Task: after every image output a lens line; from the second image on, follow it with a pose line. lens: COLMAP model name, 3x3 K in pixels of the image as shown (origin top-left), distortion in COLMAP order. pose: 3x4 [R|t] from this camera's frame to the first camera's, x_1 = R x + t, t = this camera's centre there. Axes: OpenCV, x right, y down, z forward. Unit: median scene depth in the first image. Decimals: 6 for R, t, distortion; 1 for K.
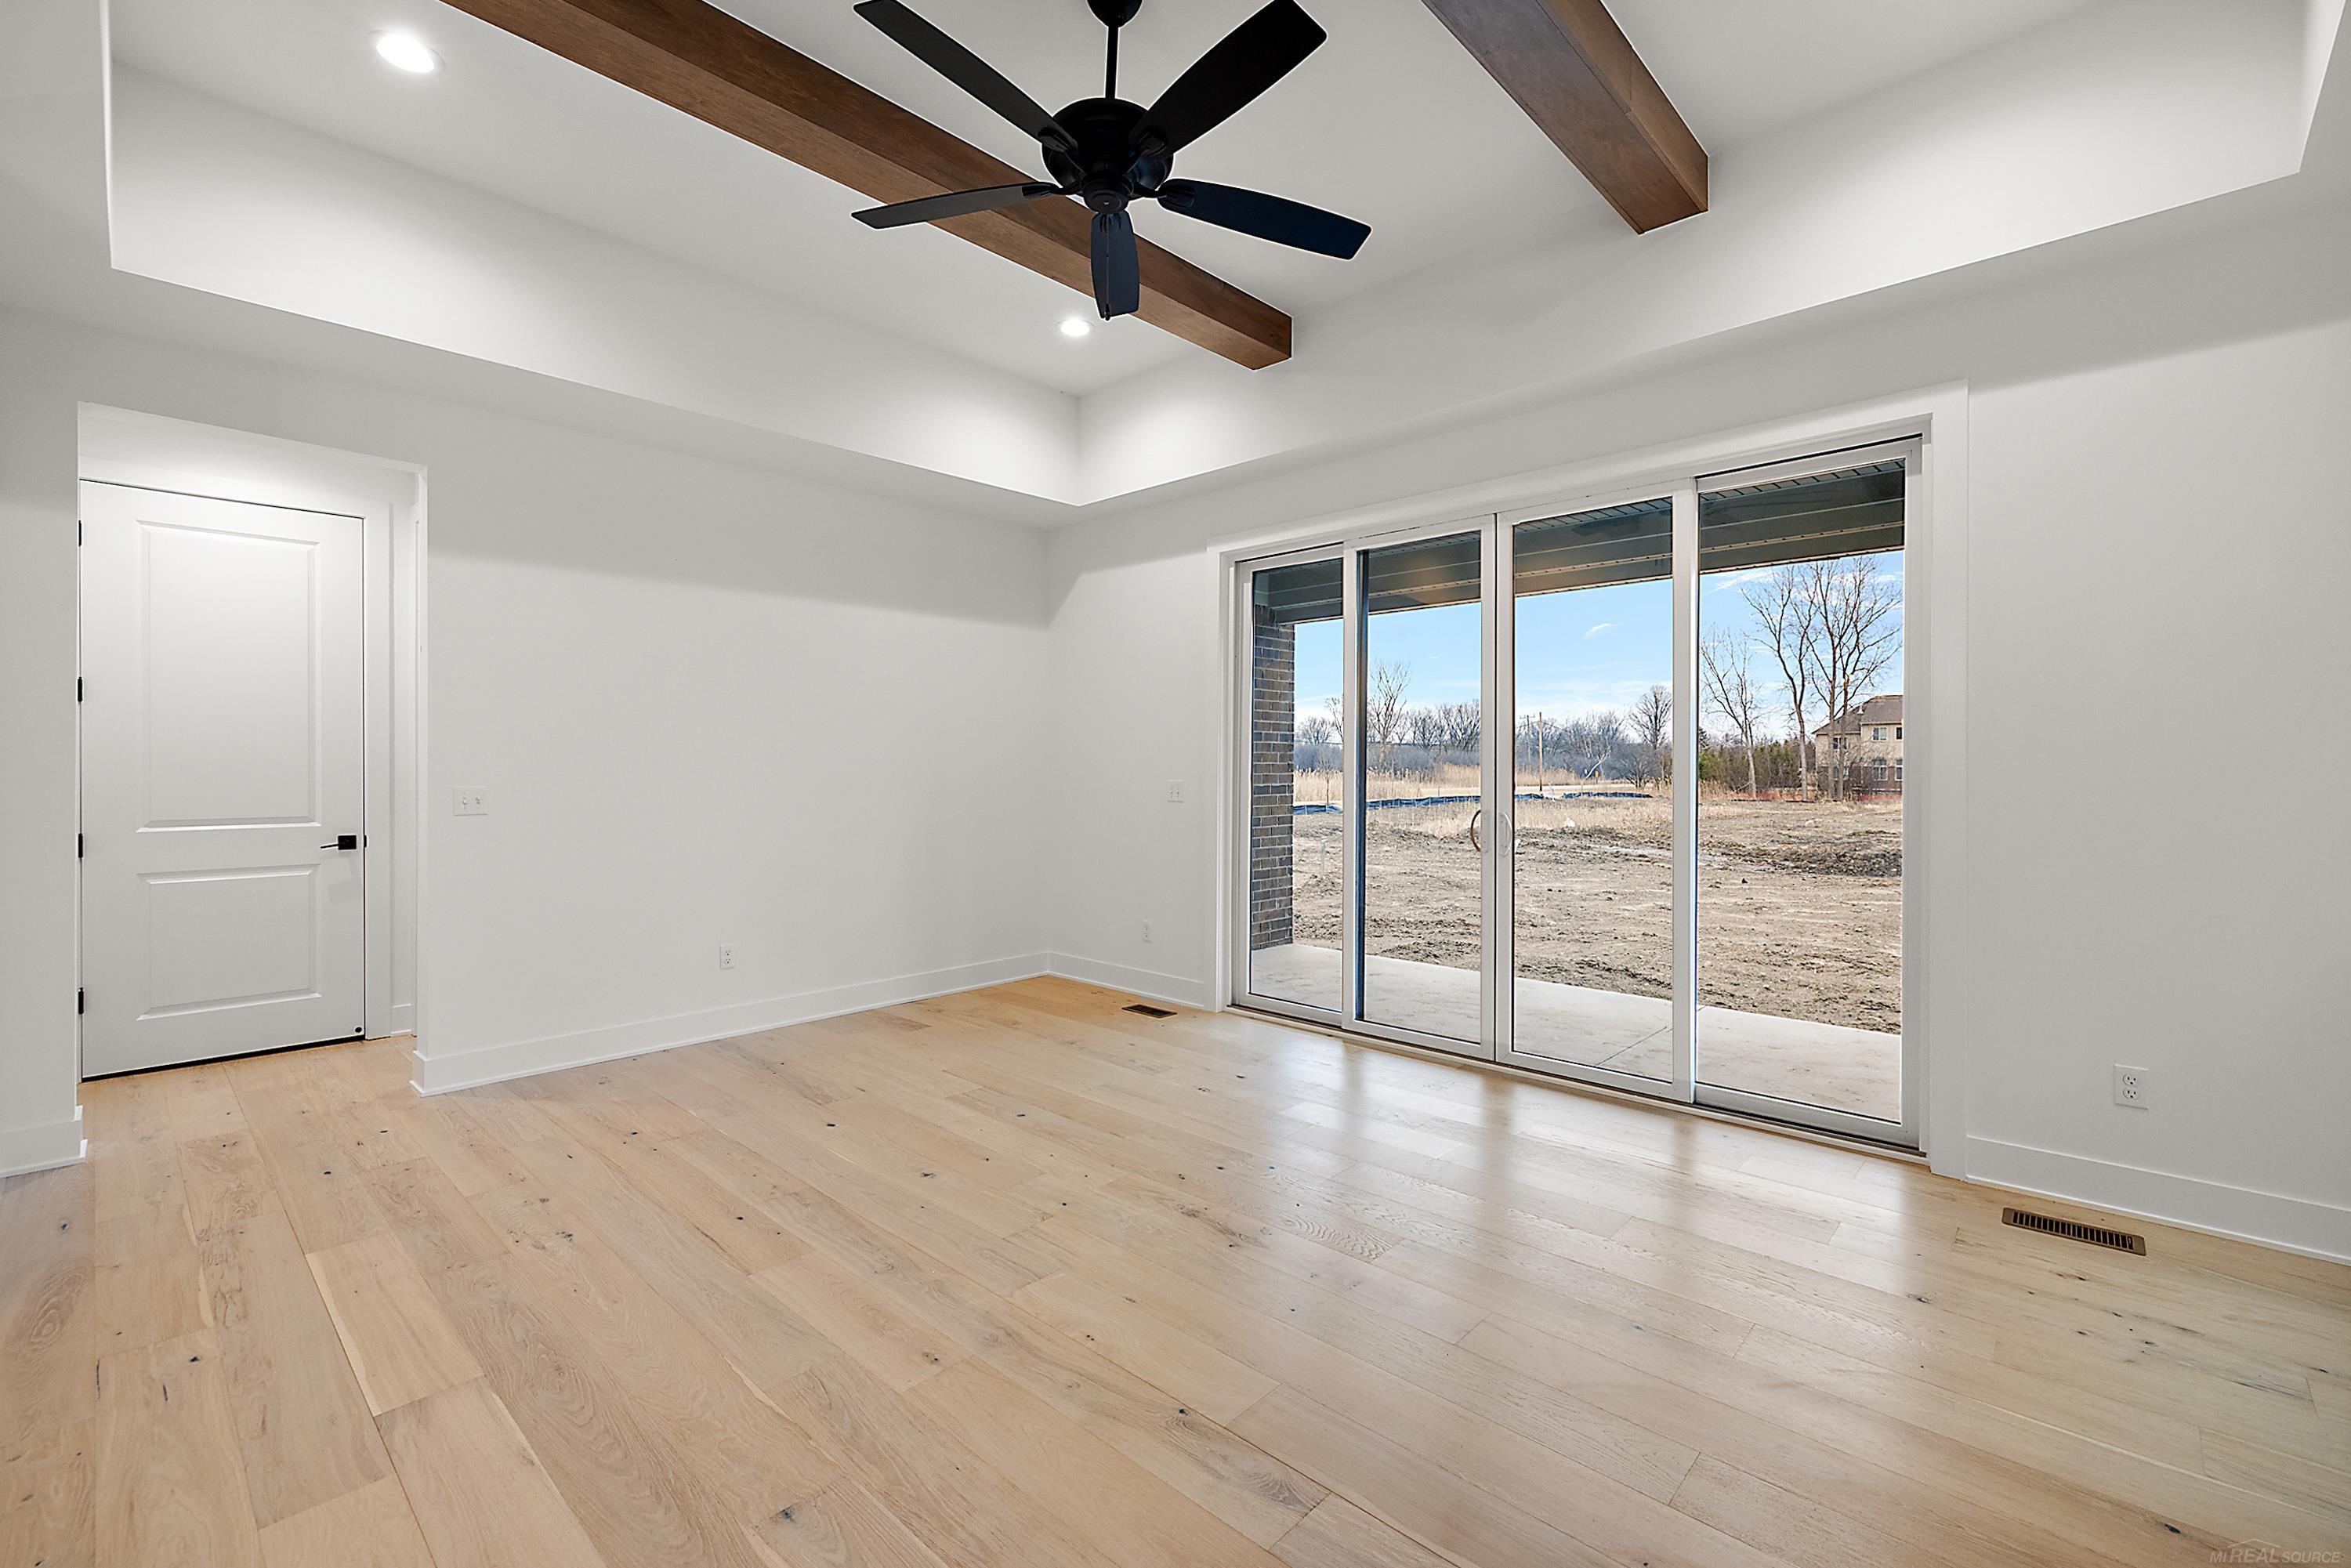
lens RADIAL K [[1013.1, 0, 1158.2], [0, 1013.1, 774.9], [0, 0, 1]] dist [0.000668, 0.000328]
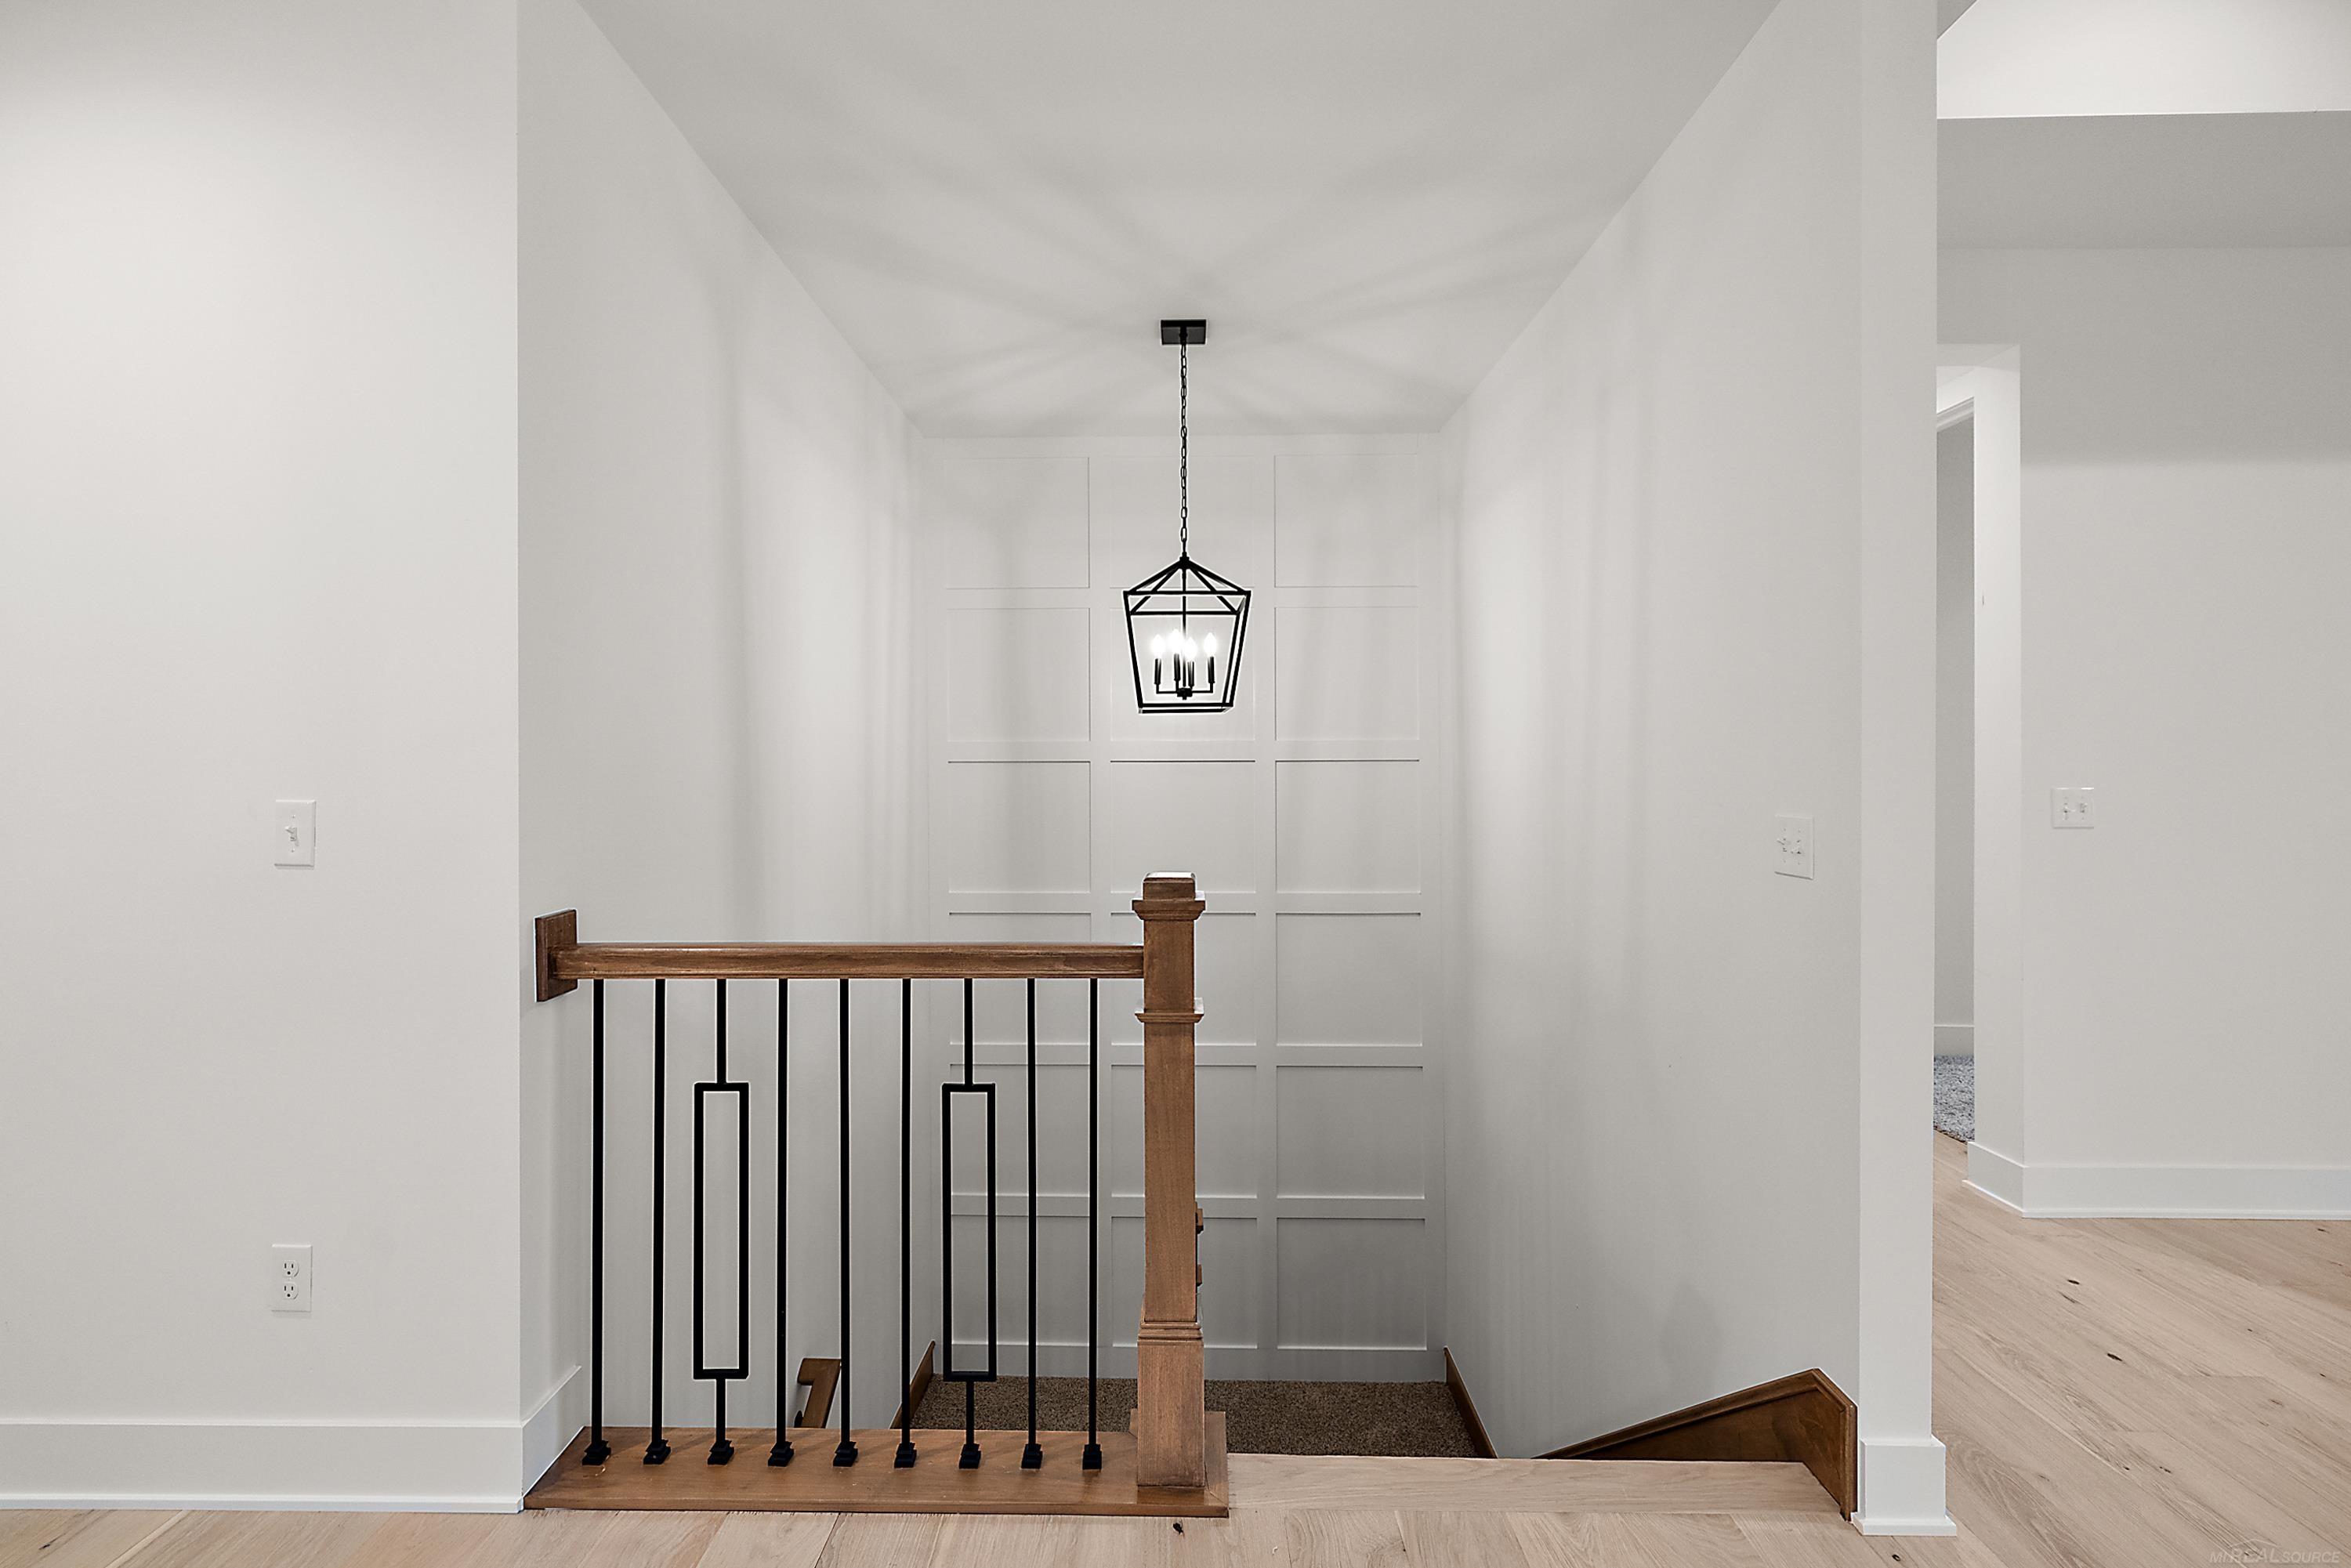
lens RADIAL K [[1013.1, 0, 1158.2], [0, 1013.1, 774.9], [0, 0, 1]] dist [0.000668, 0.000328]
pose [[0.681818, -0.000173, -0.731522, -0.617262], [-0.003753, 0.999986, -0.003735, 0.008373], [0.731512, 0.005292, 0.681808, 0.059206]]
